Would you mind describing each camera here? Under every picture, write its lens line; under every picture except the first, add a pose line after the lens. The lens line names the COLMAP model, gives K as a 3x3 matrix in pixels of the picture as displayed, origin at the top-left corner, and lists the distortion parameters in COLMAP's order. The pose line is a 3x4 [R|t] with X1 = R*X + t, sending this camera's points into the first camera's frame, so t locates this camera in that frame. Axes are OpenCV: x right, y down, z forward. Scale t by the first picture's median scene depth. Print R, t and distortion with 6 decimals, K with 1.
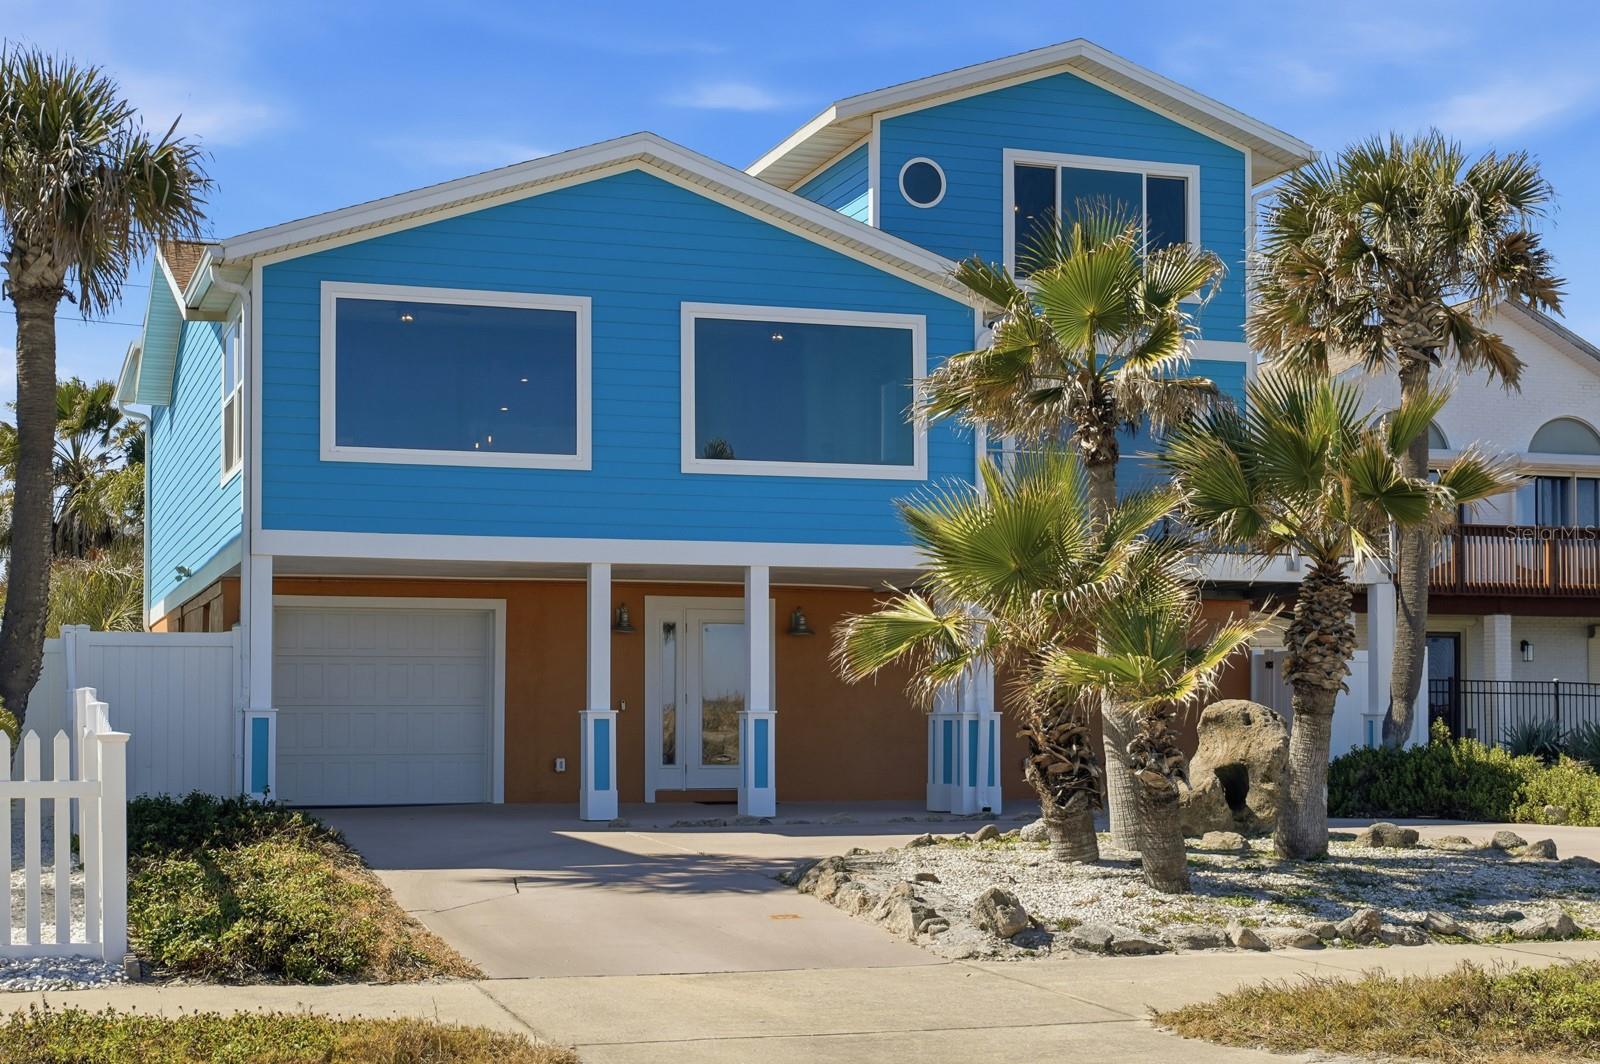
lens RADIAL K [[2350.9, 0, 799.5], [0, 2350.9, 528.9], [0, 0, 1]] dist [0.009958, 0.000000]
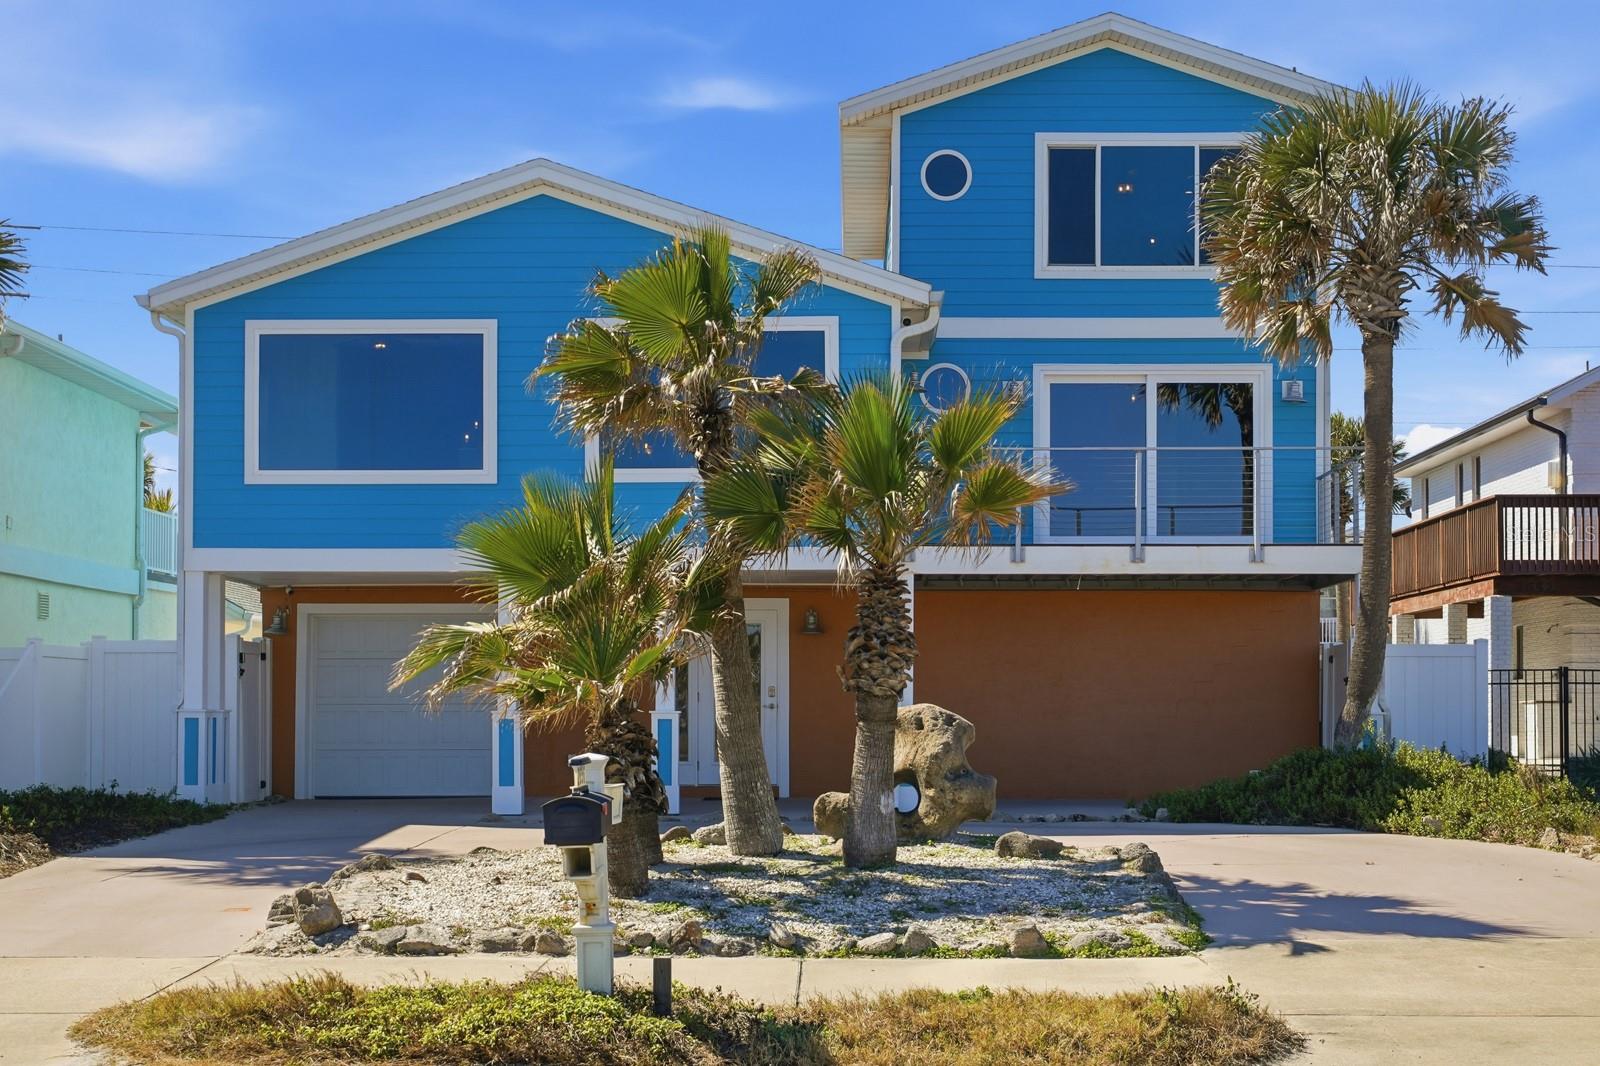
lens RADIAL K [[2390.5, 0, 800.3], [0, 2390.5, 536.6], [0, 0, 1]] dist [0.012854, 0.000000]
pose [[0.937238, -0.023767, -0.347879, 0.413725], [0.027994, 0.999583, 0.007130, -0.004871], [0.347565, -0.016421, 0.937512, 0.039425]]
